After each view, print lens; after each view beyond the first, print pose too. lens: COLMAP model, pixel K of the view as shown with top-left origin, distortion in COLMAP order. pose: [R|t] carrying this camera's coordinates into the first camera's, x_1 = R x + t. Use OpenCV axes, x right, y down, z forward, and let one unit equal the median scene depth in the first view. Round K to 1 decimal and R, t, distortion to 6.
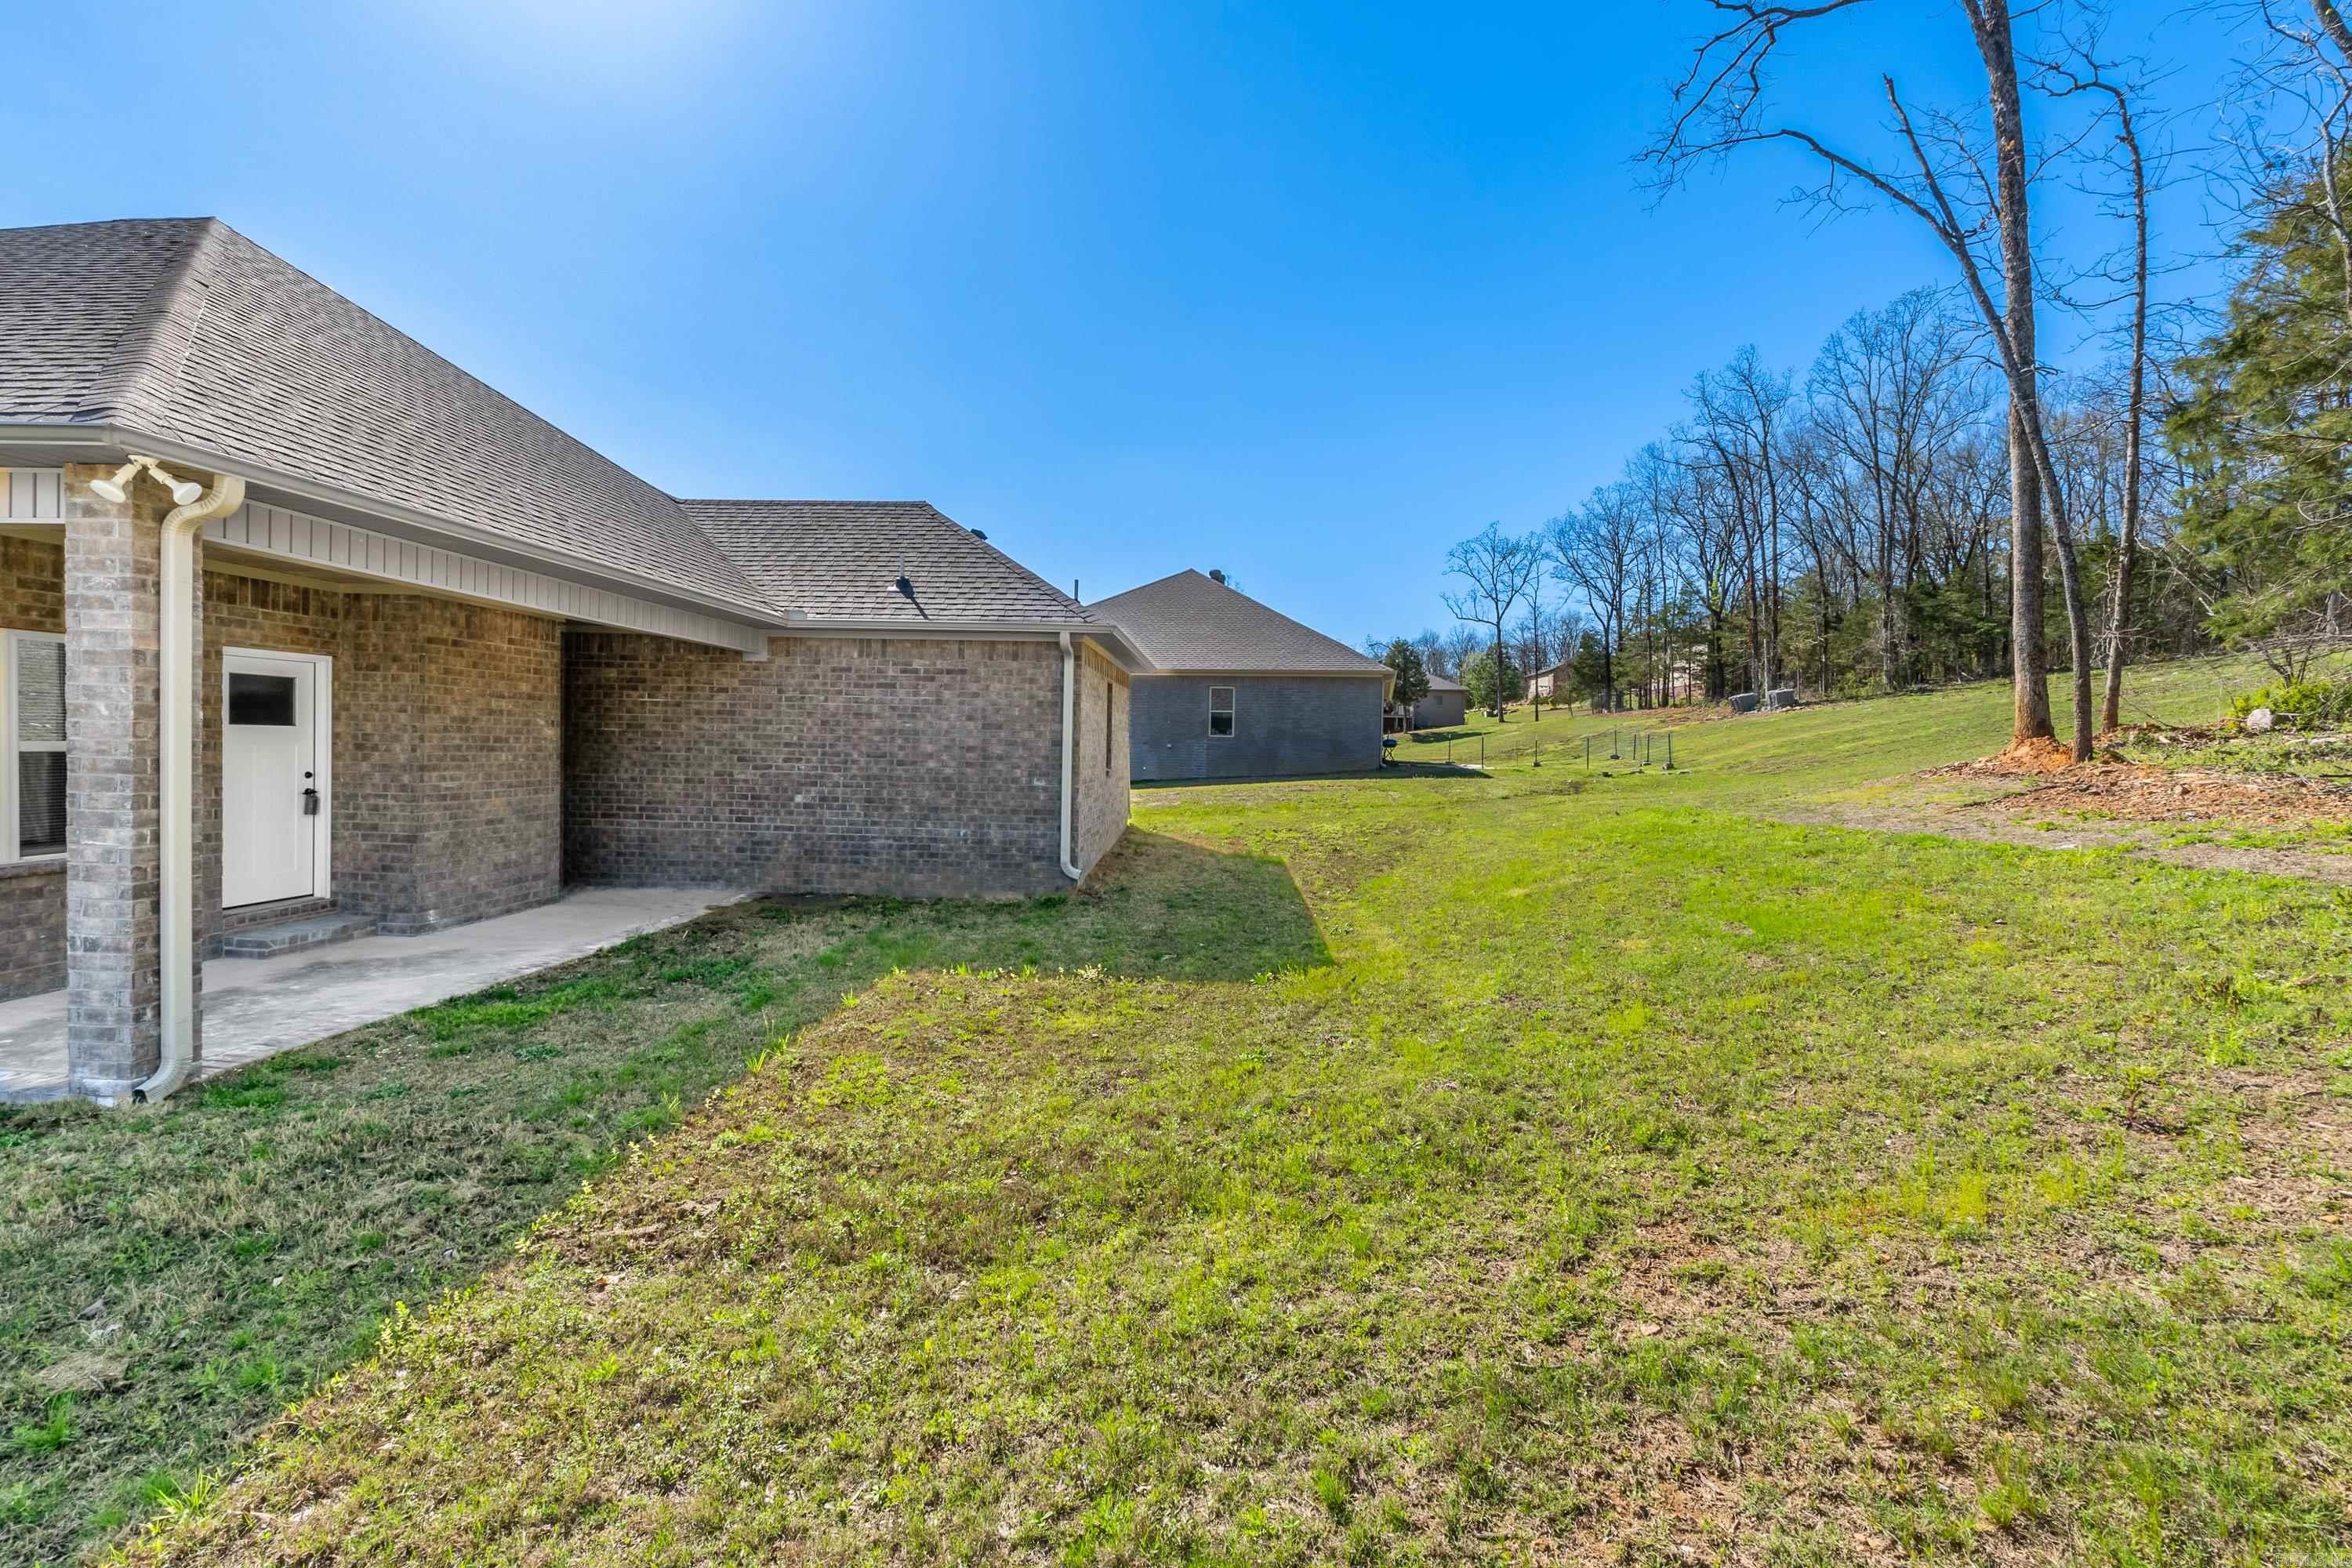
lens RADIAL K [[924.5, 0, 1130.4], [0, 924.5, 772.8], [0, 0, 1]] dist [-0.001089, -0.000523]
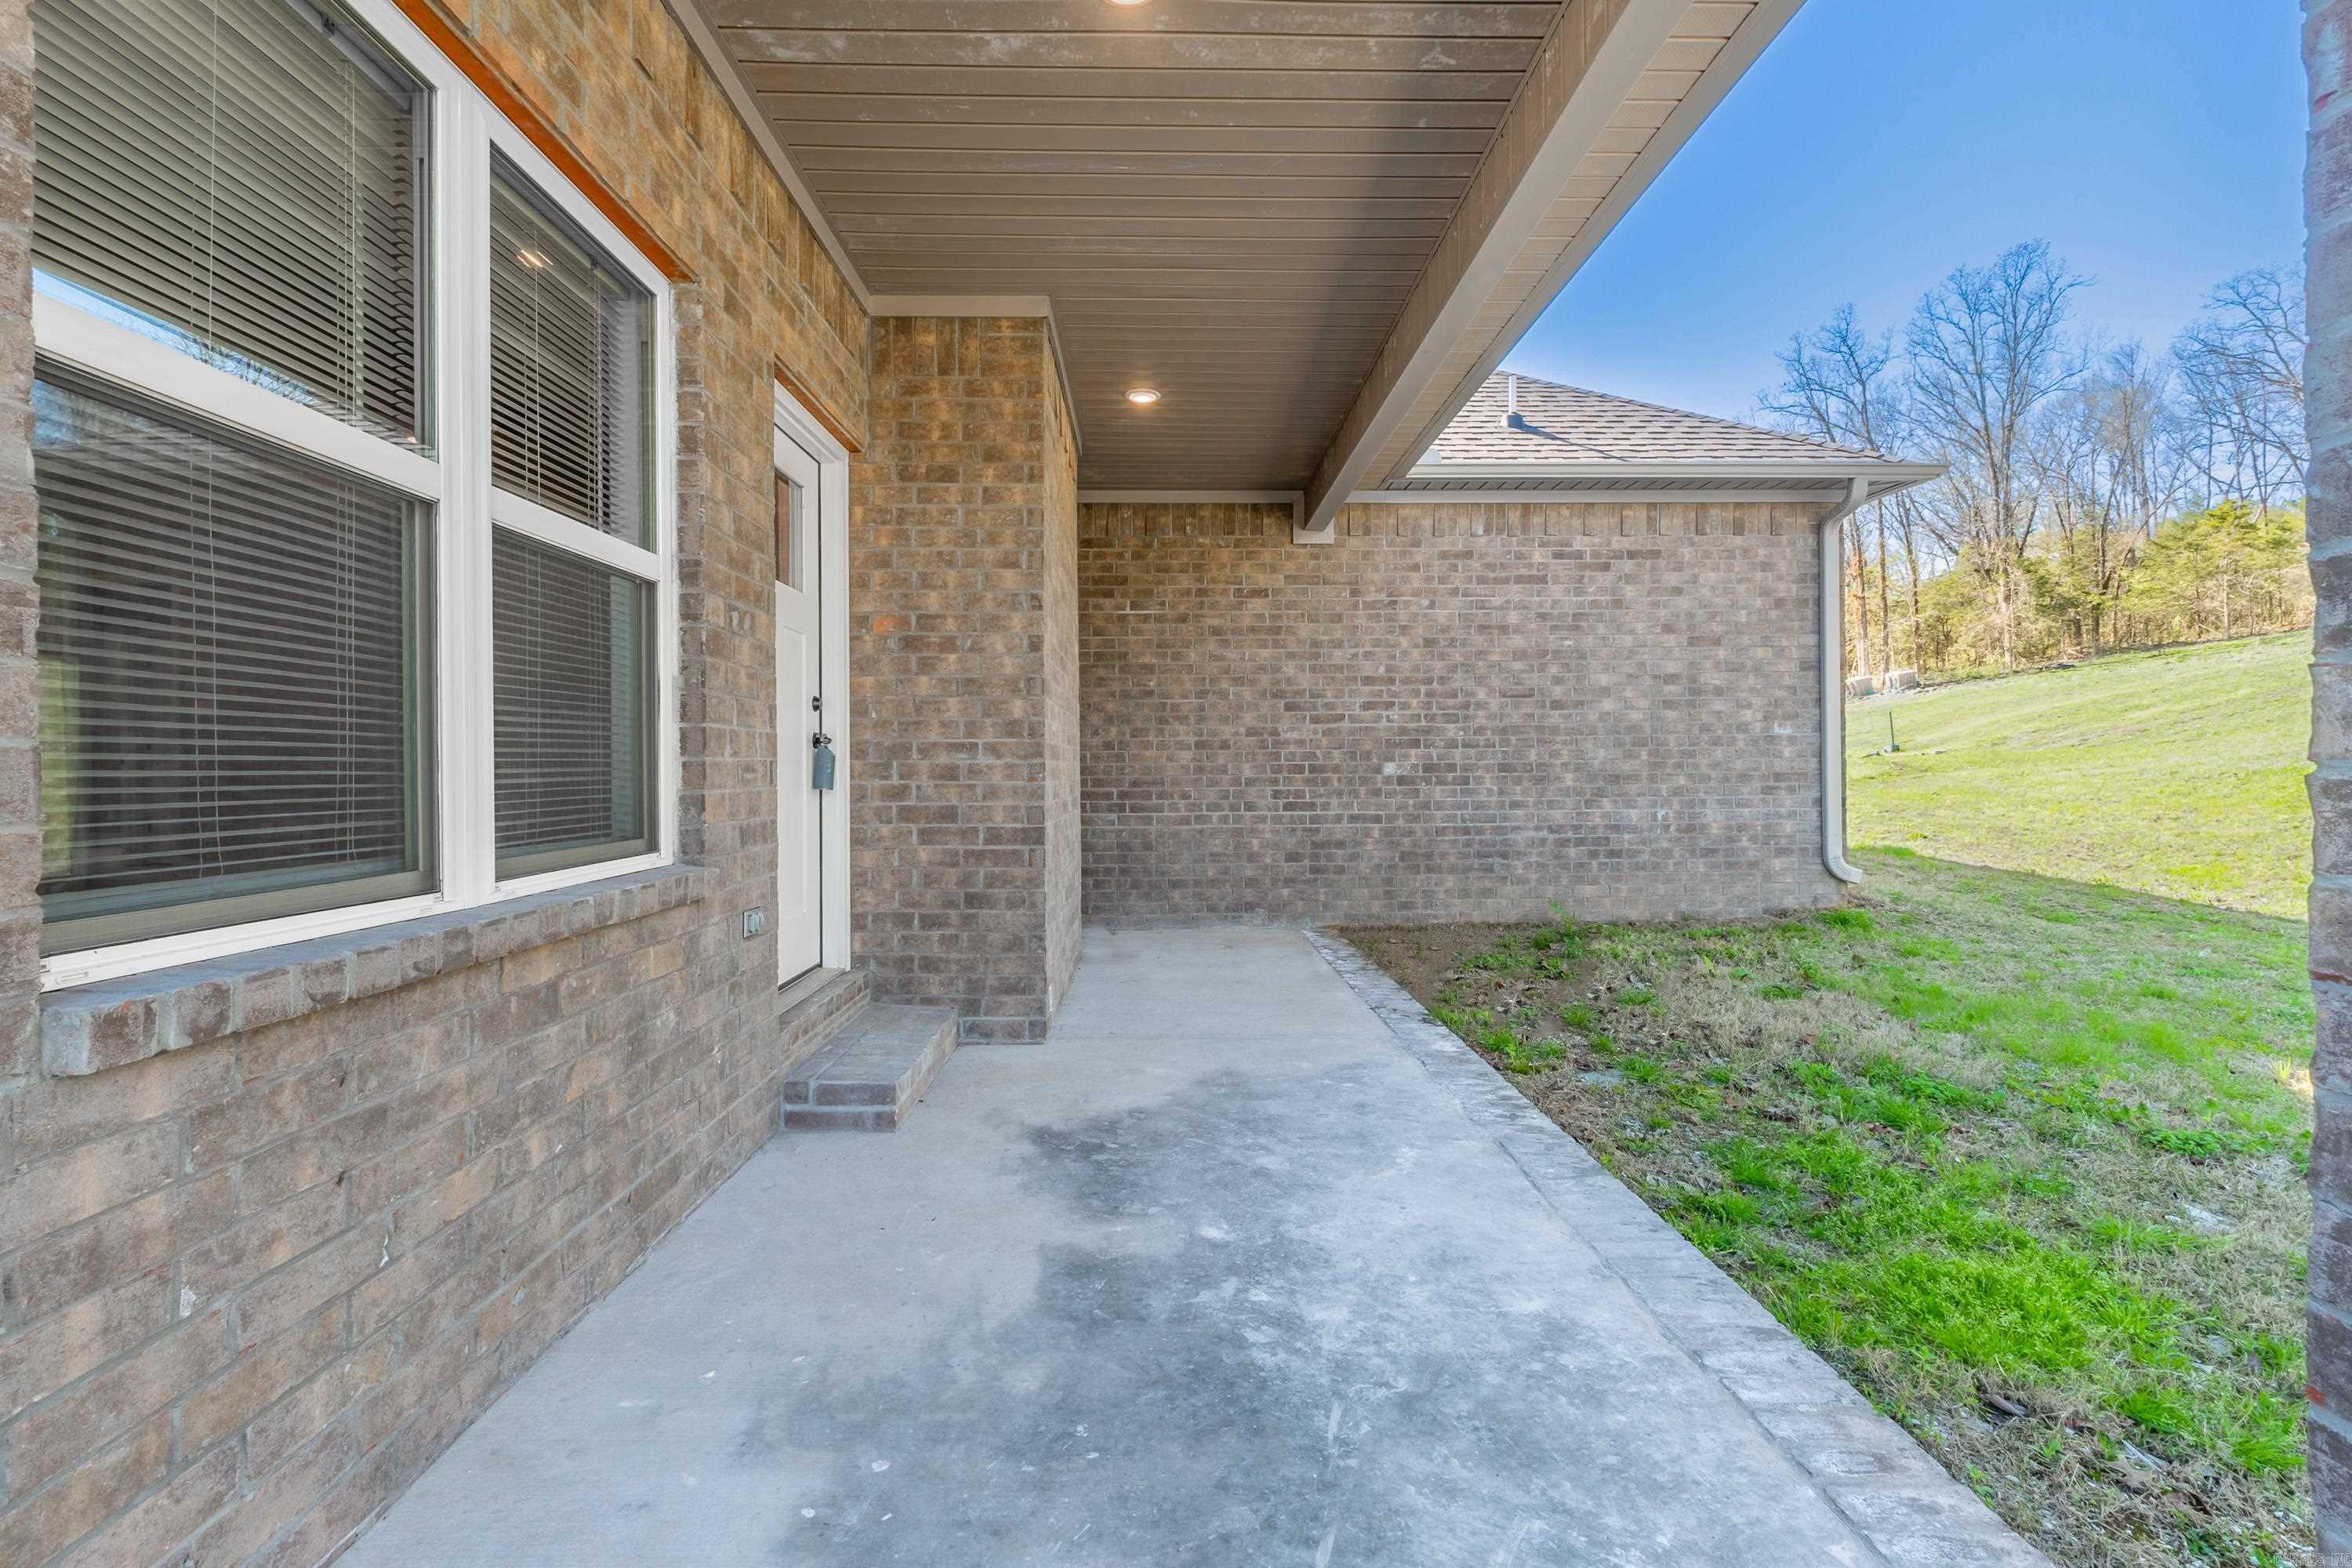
lens RADIAL K [[991.9, 0, 1180.5], [0, 991.9, 768.6], [0, 0, 1]] dist [-0.002197, -0.000290]
pose [[0.997001, -0.030935, 0.070931, -0.548072], [0.032502, 0.999250, -0.021053, 0.037467], [-0.070226, 0.023295, 0.997259, 0.364291]]
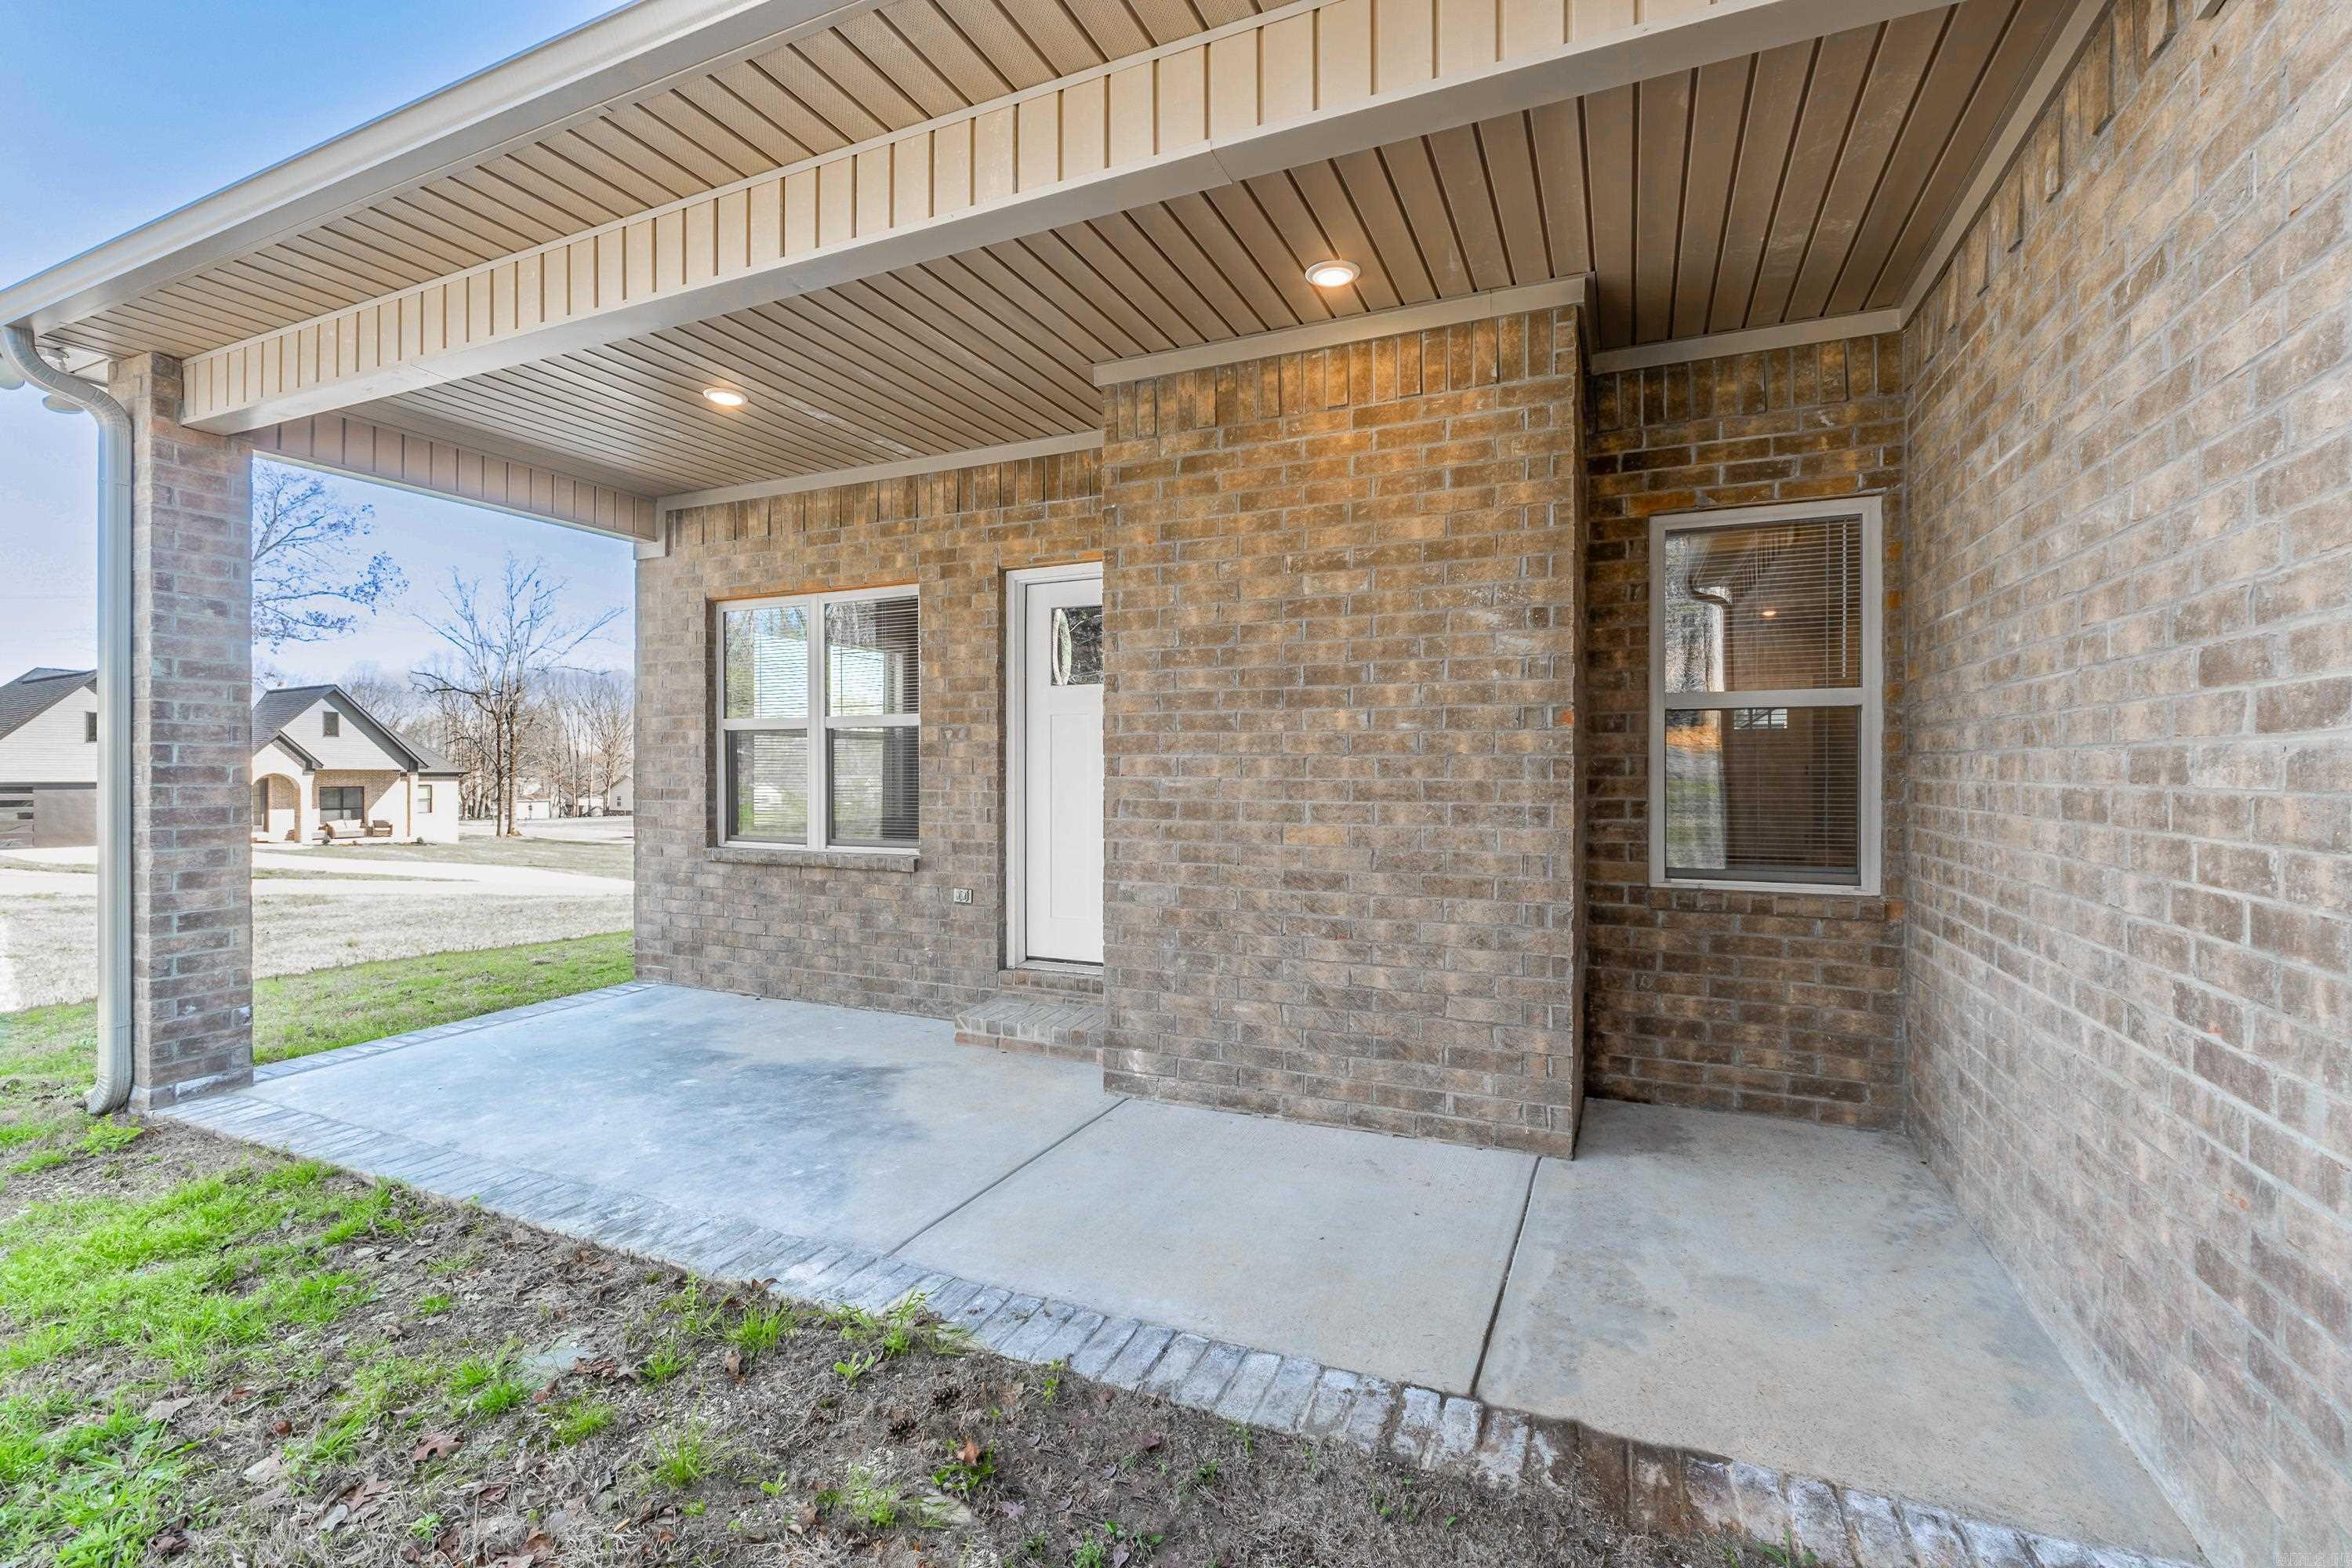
lens RADIAL K [[1024.9, 0, 1211.9], [0, 1024.9, 773.3], [0, 0, 1]] dist [-0.006716, -0.000192]
pose [[-0.332908, -0.019885, -0.942750, -0.211204], [-0.033108, 0.999408, -0.009389, 0.009826], [0.942378, 0.028087, -0.333369, 0.914306]]
